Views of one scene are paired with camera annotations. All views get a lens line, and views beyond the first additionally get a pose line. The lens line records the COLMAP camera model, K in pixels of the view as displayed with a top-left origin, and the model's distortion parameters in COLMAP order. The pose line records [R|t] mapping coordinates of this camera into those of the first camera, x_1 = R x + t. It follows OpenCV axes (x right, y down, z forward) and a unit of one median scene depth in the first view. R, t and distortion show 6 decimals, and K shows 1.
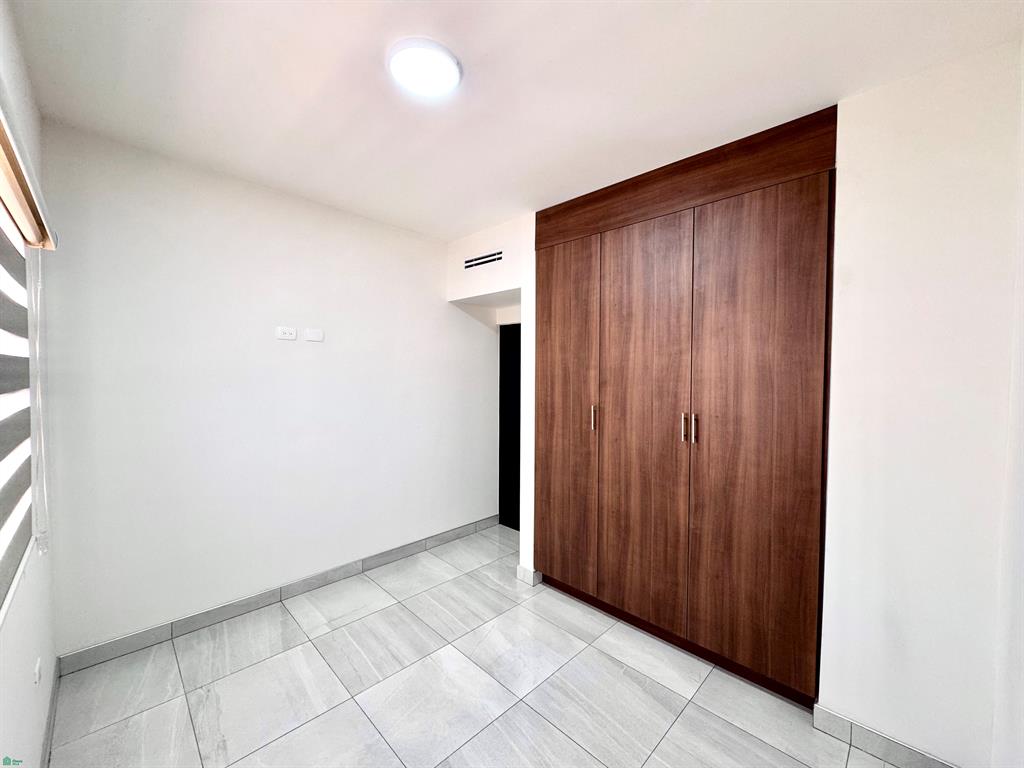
lens RADIAL K [[411.9, 0, 516.6], [0, 411.9, 385.3], [0, 0, 1]] dist [-0.000261, 0.000340]
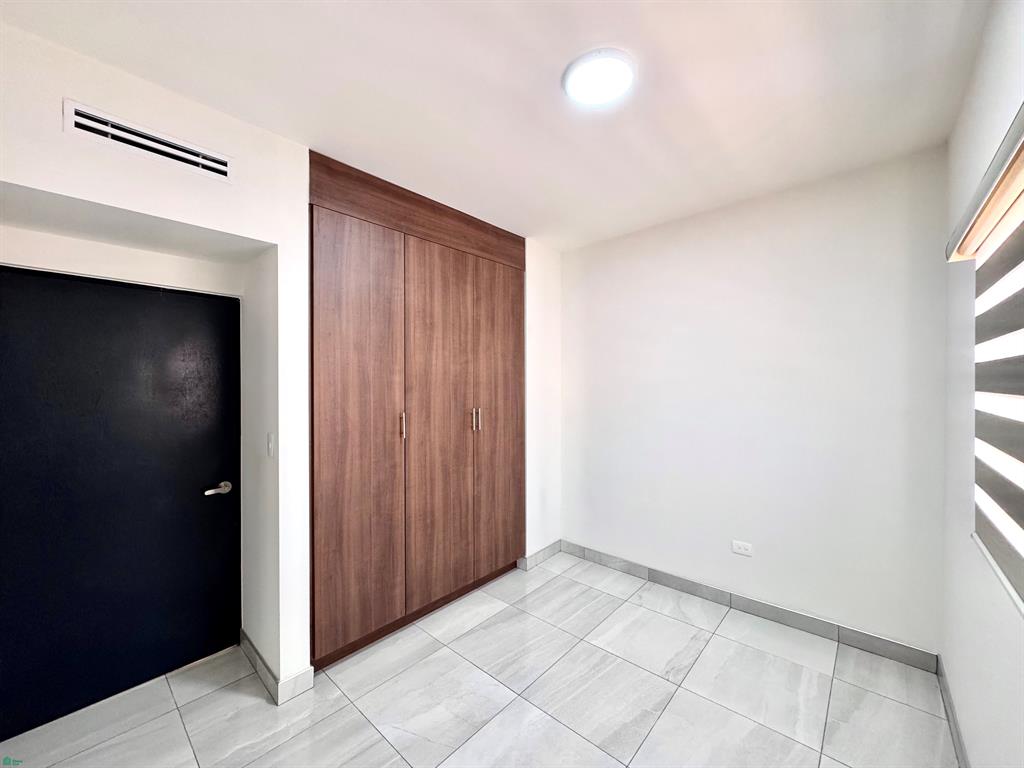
lens RADIAL K [[411.9, 0, 515.0], [0, 411.9, 380.8], [0, 0, 1]] dist [-0.000261, 0.000340]
pose [[-0.060566, -0.009220, 0.998122, -0.806125], [0.027523, 0.999562, 0.010904, -0.028162], [-0.997785, 0.028132, -0.060285, 0.836008]]
